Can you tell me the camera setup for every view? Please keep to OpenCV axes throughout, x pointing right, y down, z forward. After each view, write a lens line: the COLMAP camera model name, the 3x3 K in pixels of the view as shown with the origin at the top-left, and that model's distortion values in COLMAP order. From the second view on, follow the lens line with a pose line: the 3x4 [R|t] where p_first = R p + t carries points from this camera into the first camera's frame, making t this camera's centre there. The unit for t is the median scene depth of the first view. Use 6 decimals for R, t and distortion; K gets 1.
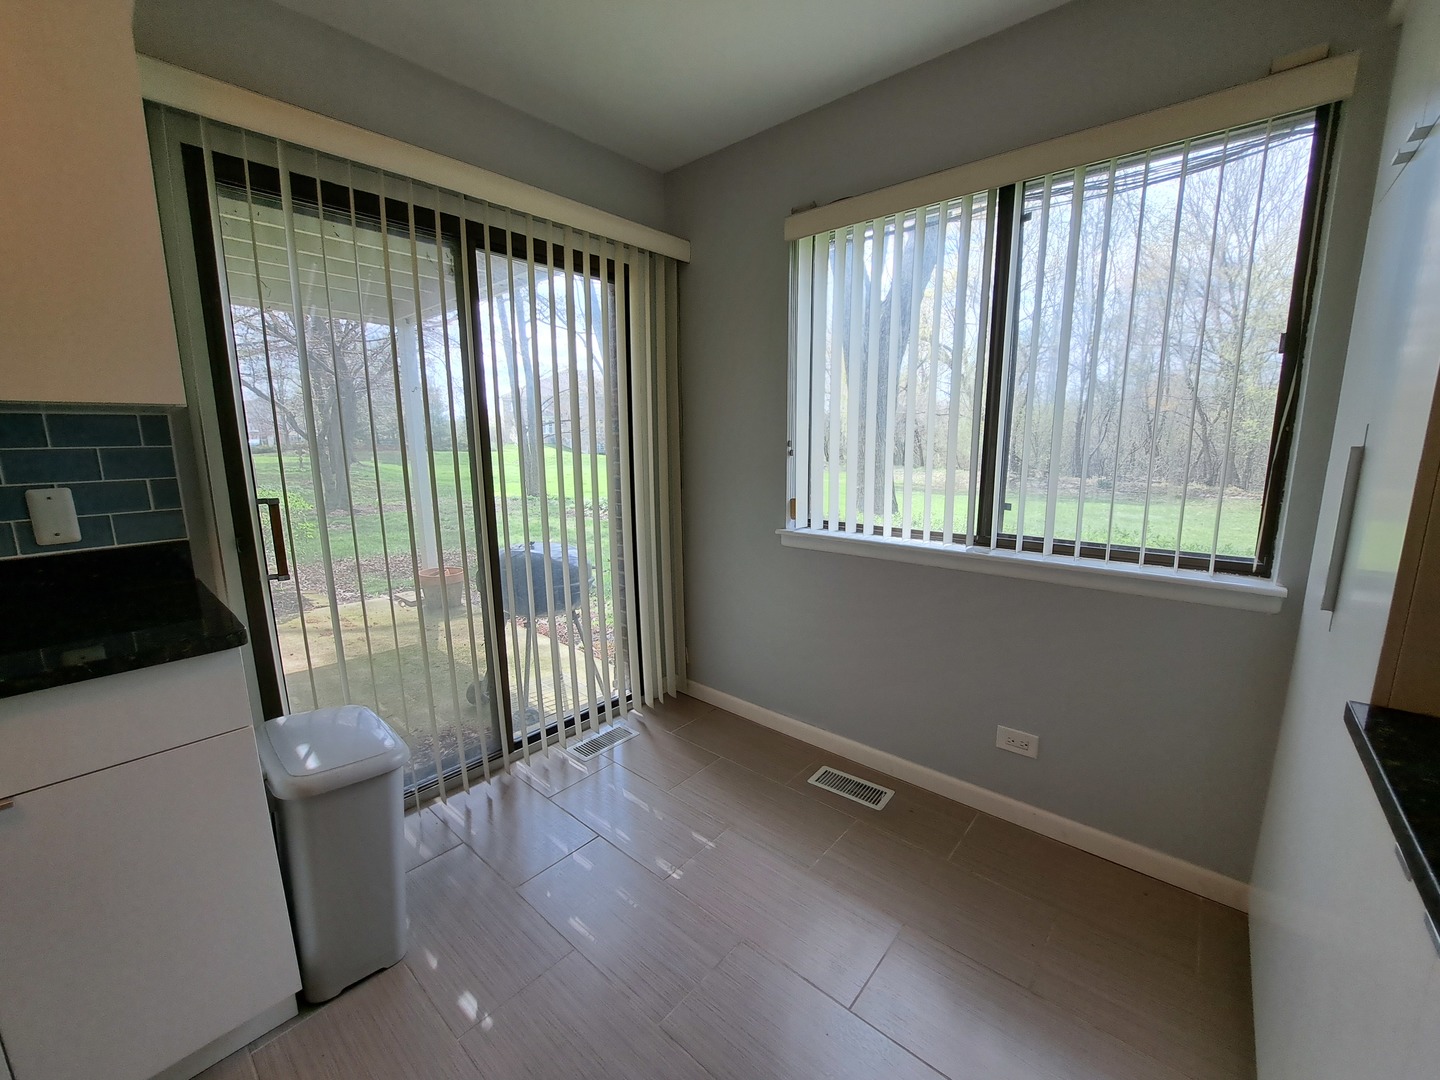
lens RADIAL K [[576.2, 0, 720.0], [0, 576.2, 540.0], [0, 0, 1]] dist [-0.017414, -0.000004]
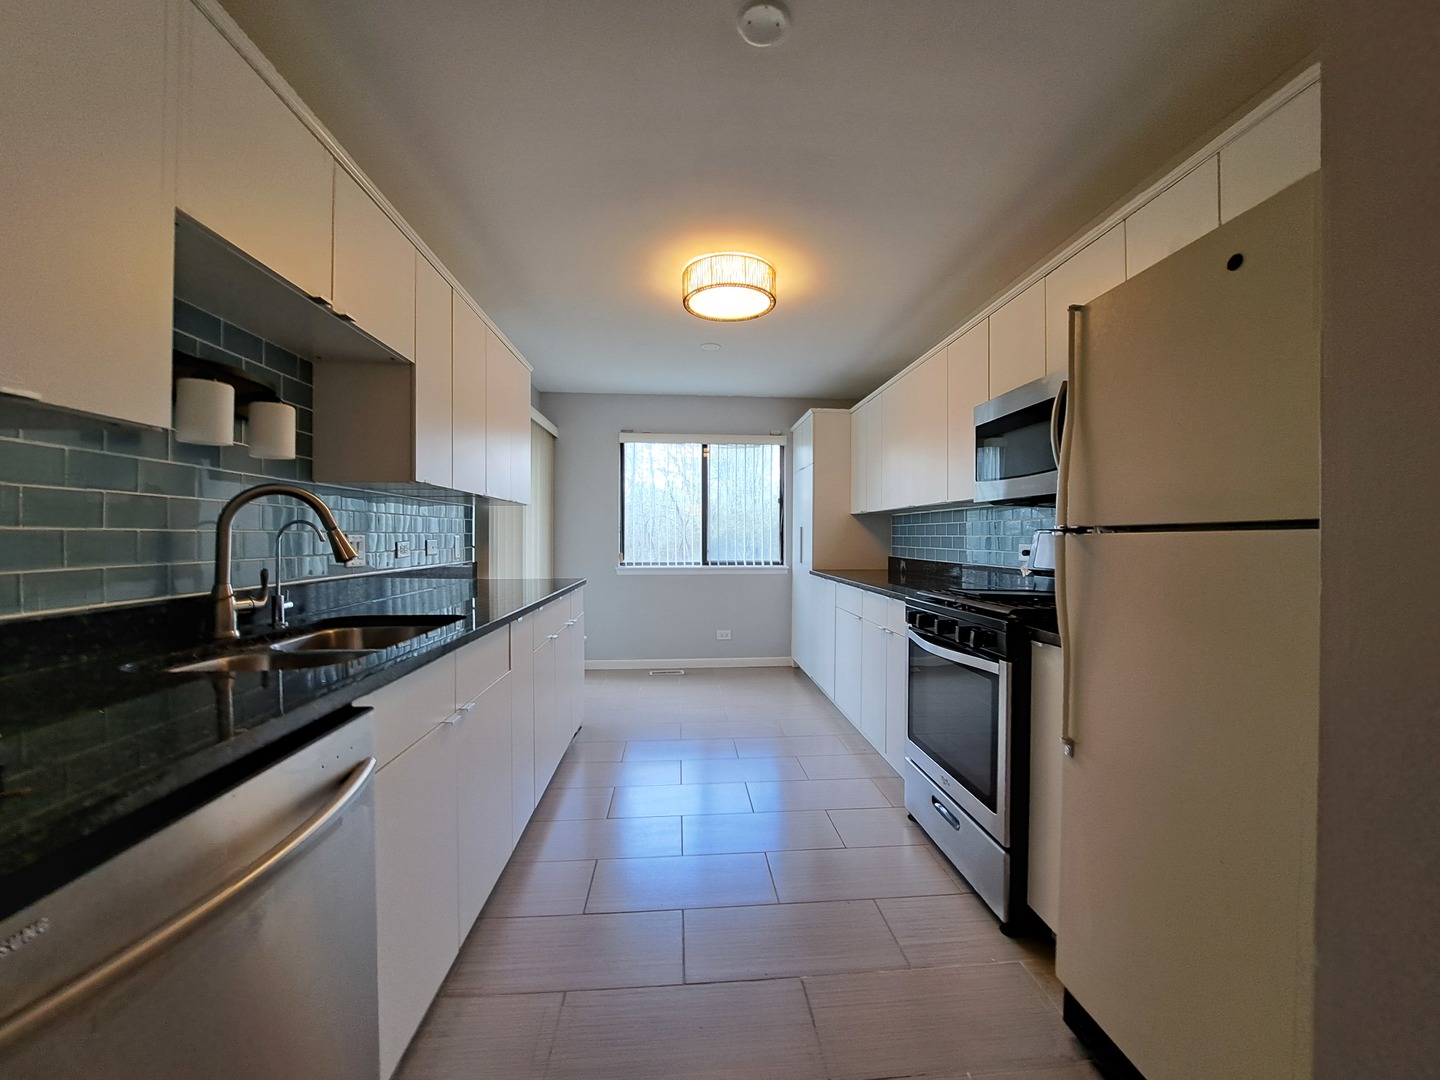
lens RADIAL K [[578.0, 0, 720.0], [0, 578.0, 540.0], [0, 0, 1]] dist [-0.000541, -0.000015]
pose [[0.763772, 0.001818, 0.645484, -1.353092], [0.099451, 0.987725, -0.120457, 0.243298], [-0.637779, 0.156195, 0.754215, -1.214454]]
